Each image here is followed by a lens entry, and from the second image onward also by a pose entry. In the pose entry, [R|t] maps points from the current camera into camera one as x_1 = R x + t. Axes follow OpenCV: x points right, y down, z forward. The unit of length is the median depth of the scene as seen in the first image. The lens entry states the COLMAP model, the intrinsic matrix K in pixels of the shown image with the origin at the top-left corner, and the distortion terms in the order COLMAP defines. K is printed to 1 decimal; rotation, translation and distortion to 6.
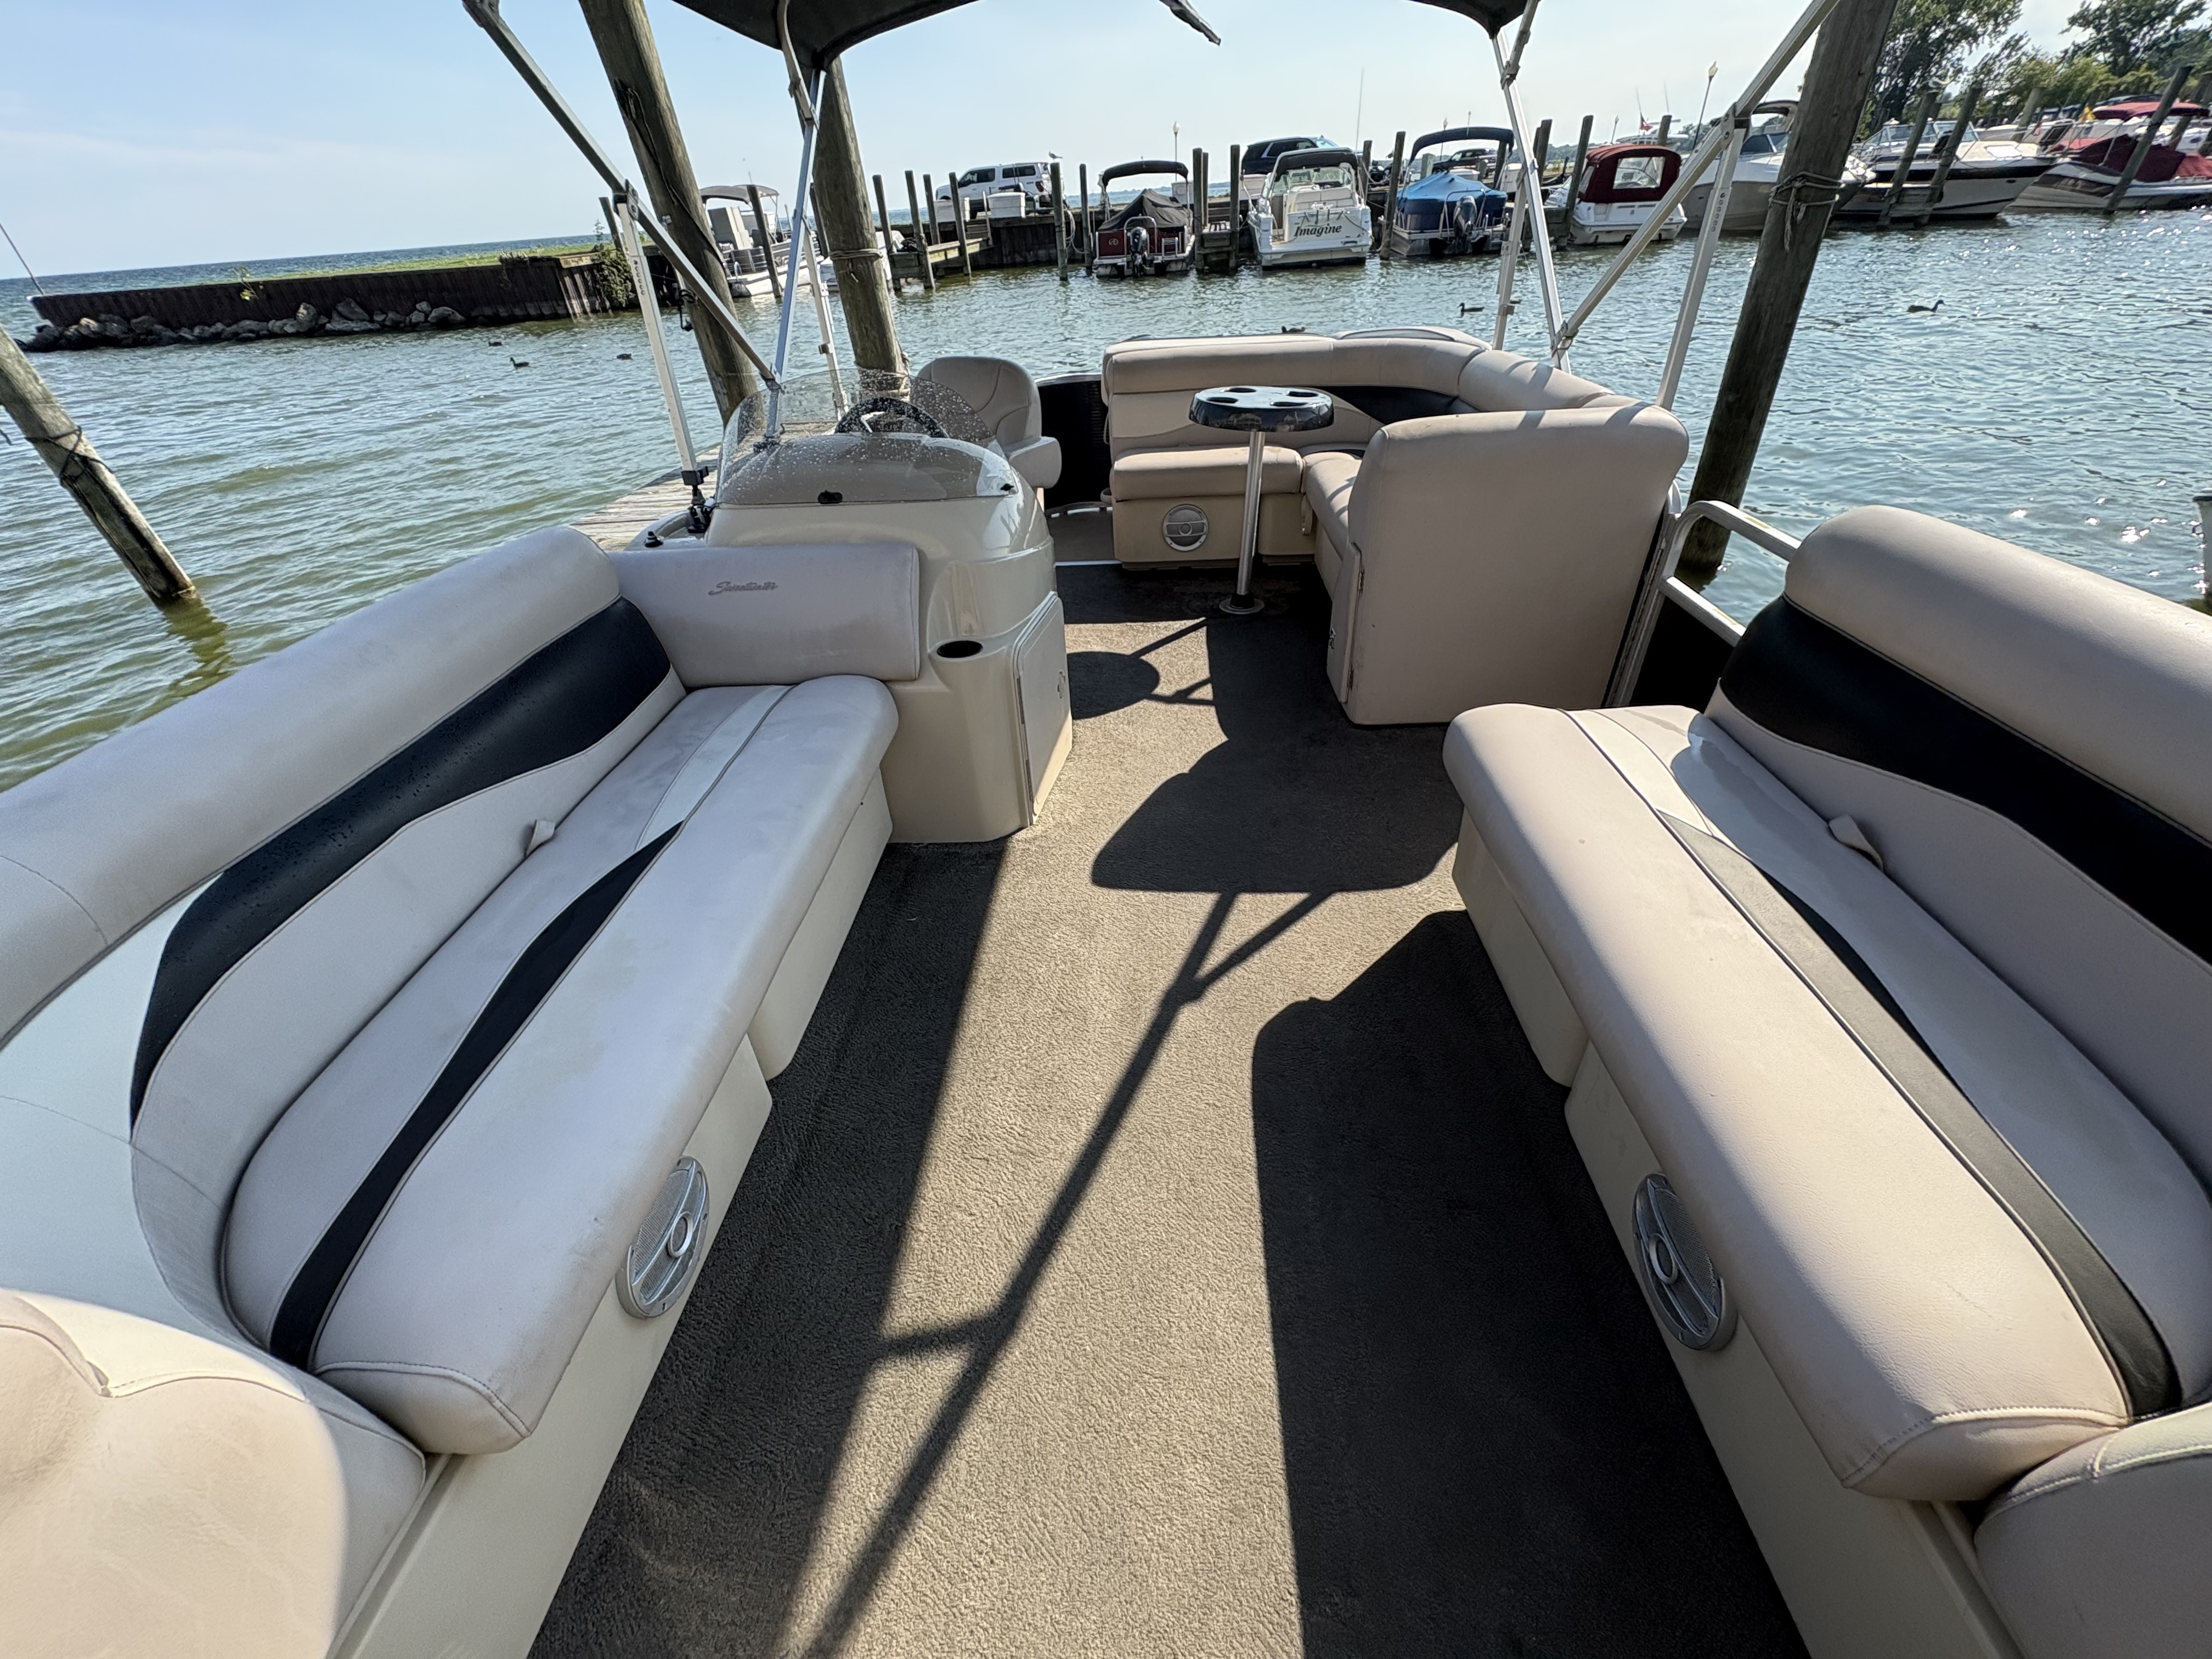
lens RADIAL K [[886.8, 0, 1105.1], [0, 886.8, 824.2], [0, 0, 1]] dist [0.000504, 0.000466]
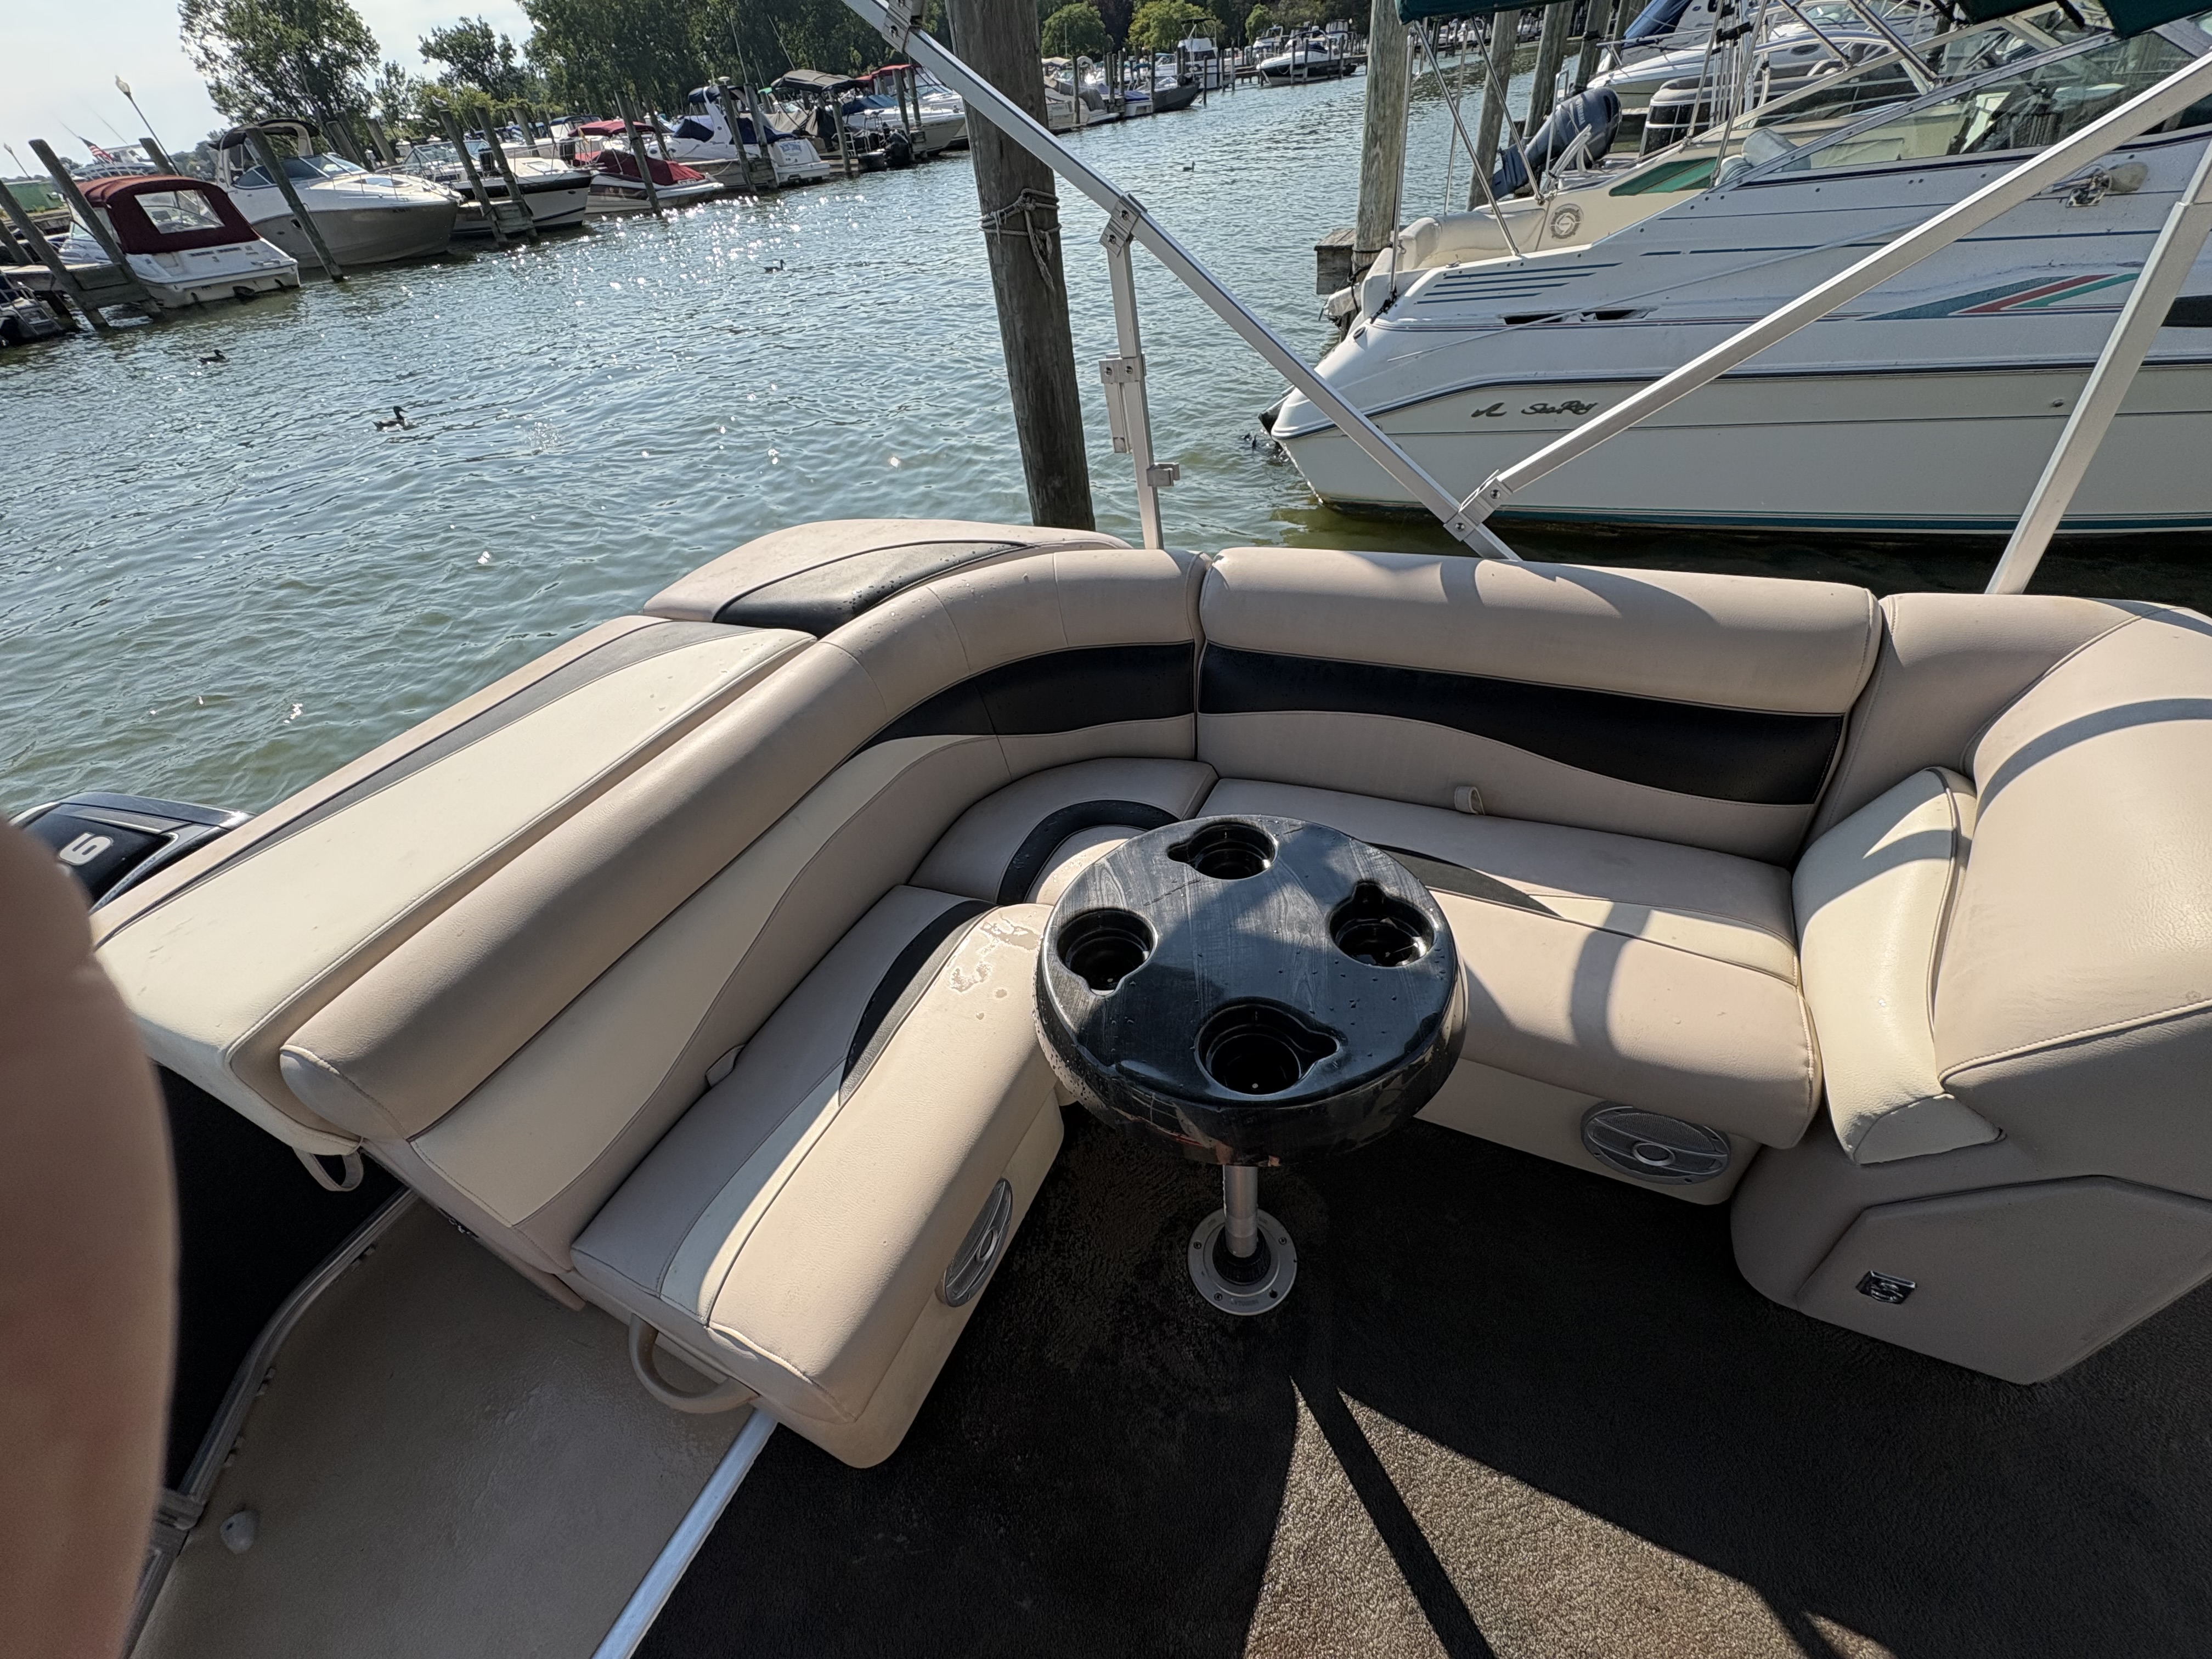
lens RADIAL K [[886.8, 0, 1106.7], [0, 886.8, 825.5], [0, 0, 1]] dist [0.000504, 0.000466]
pose [[0.342450, -0.586957, 0.733628, -0.005560], [0.598651, 0.738124, 0.311110, -0.085865], [-0.724117, 0.332647, 0.604153, 0.112123]]
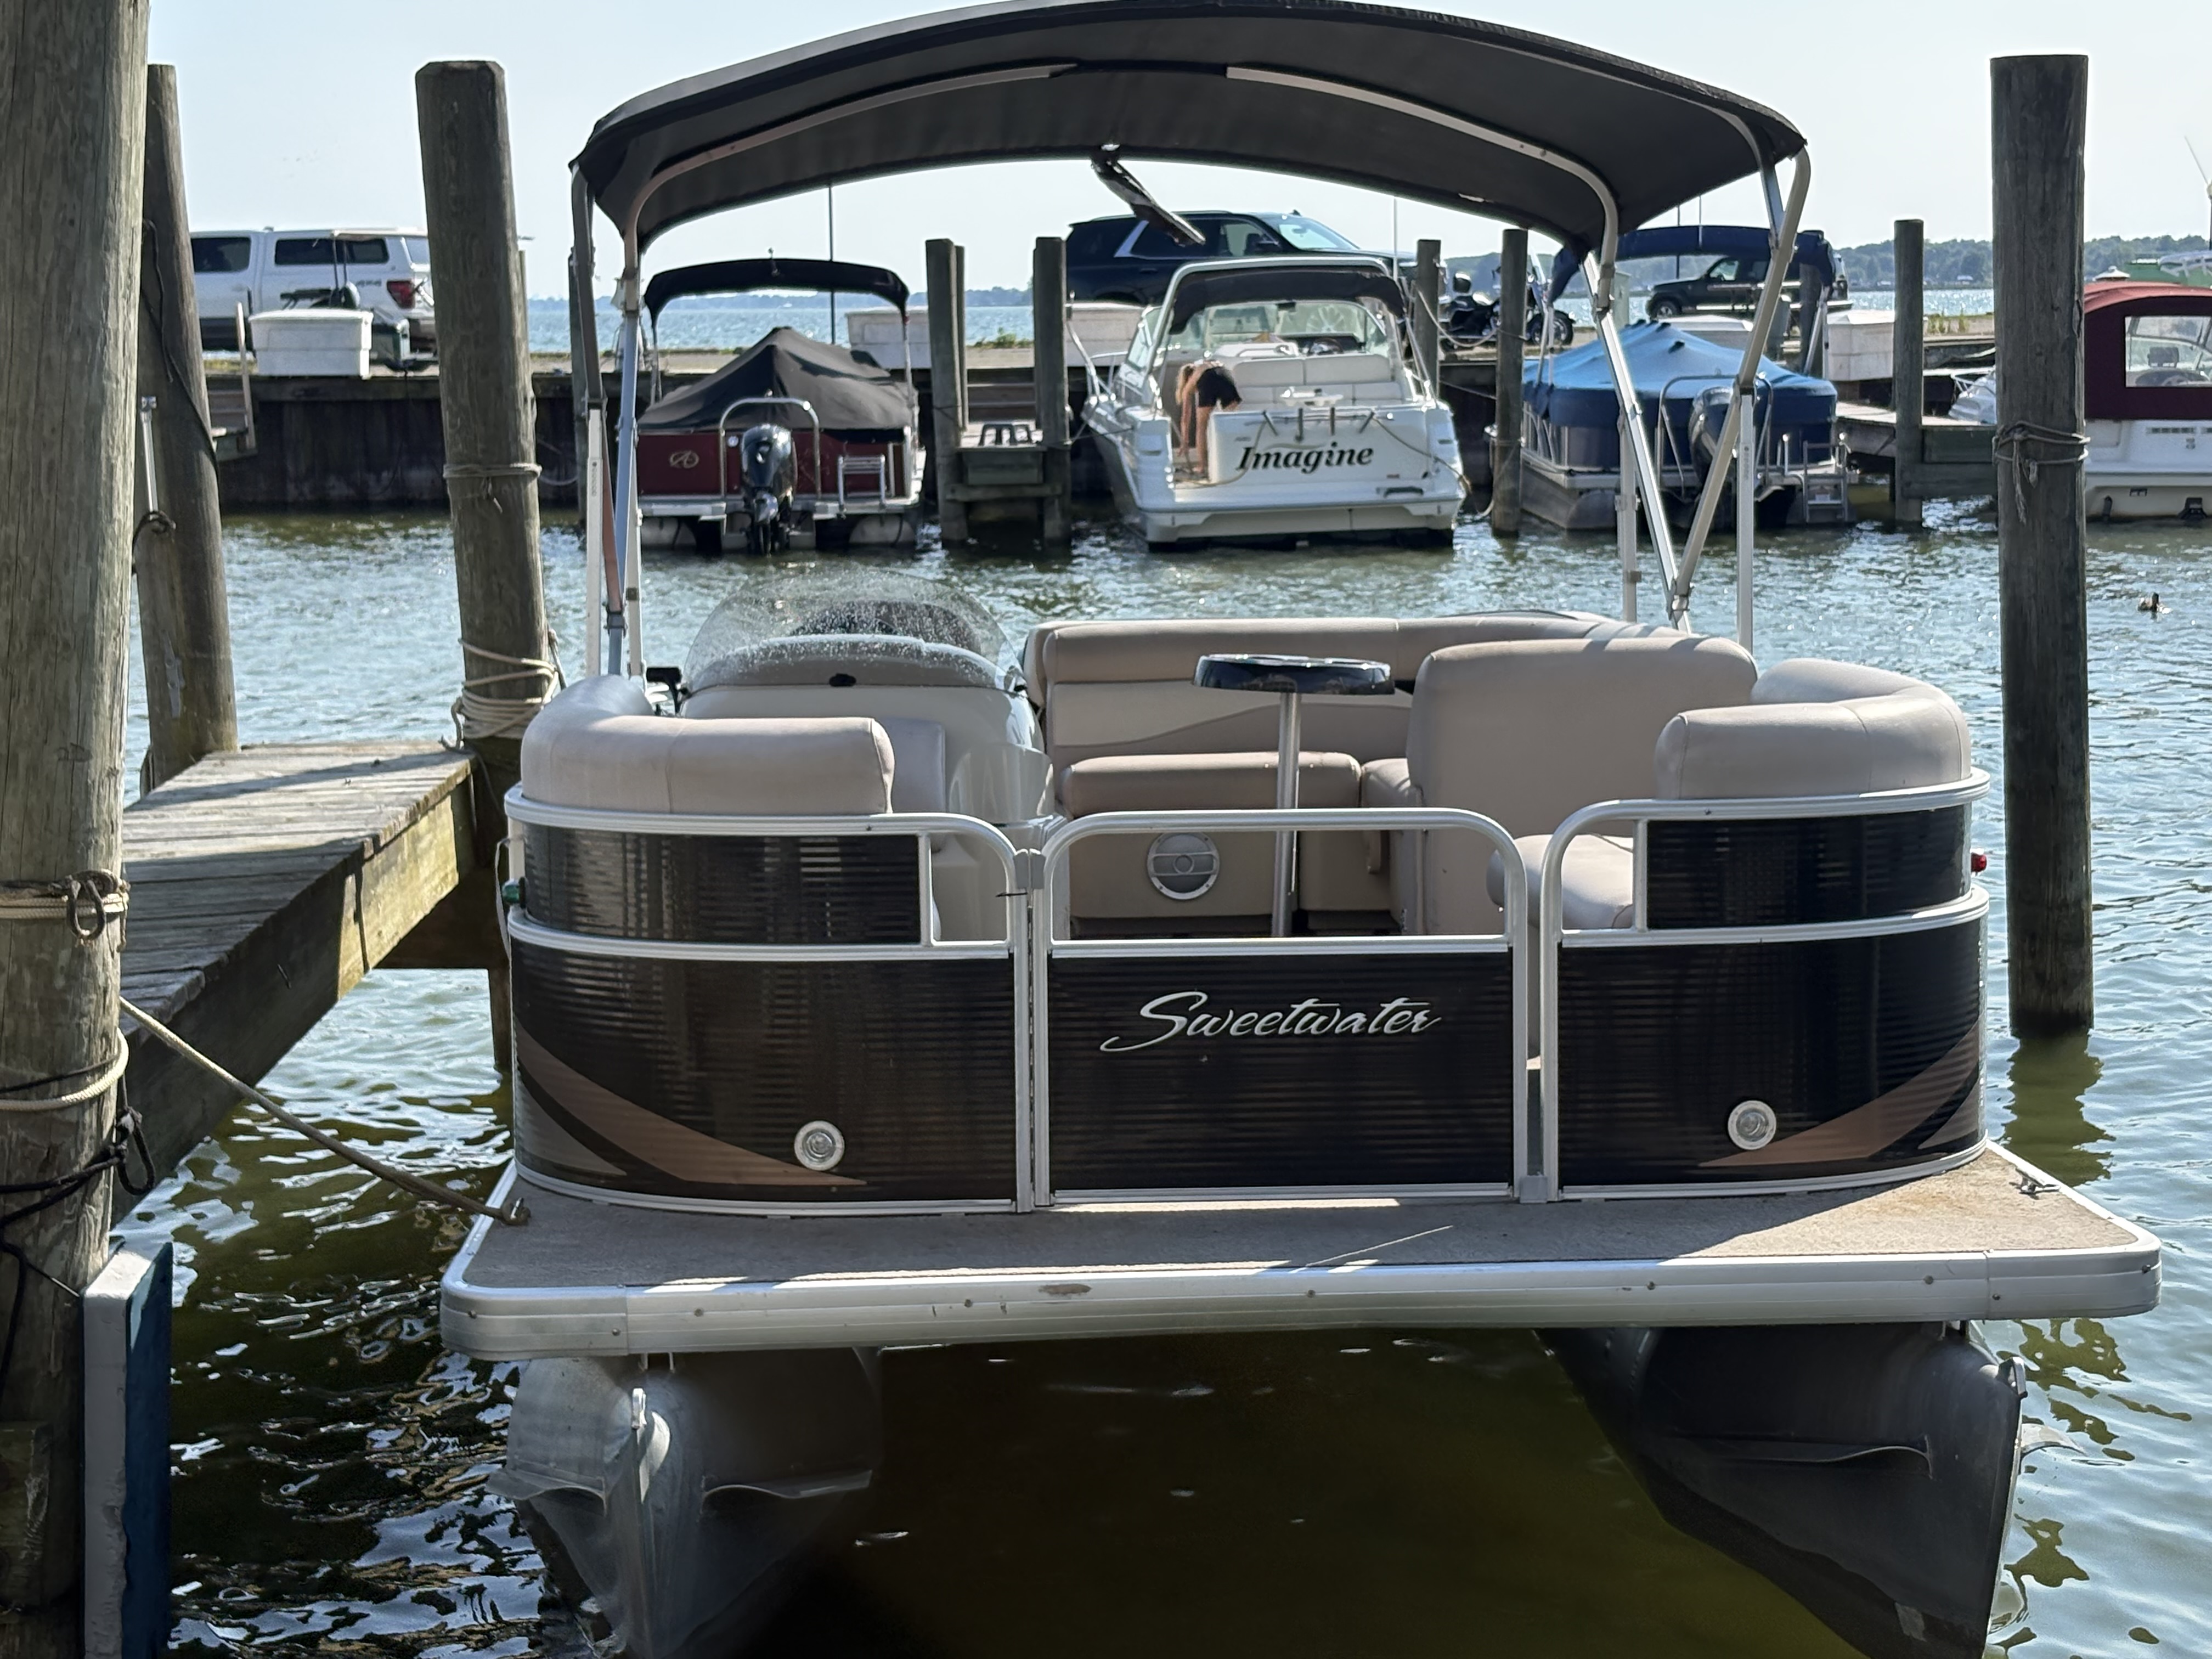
lens RADIAL K [[3859.2, 0, 1090.2], [0, 3859.2, 834.9], [0, 0, 1]] dist [0.138962, 0.000000]
pose [[0.988678, 0.025623, 0.147848, -0.050139], [0.046308, 0.885115, -0.463063, 0.125736], [-0.142727, 0.464667, 0.873907, -0.190974]]
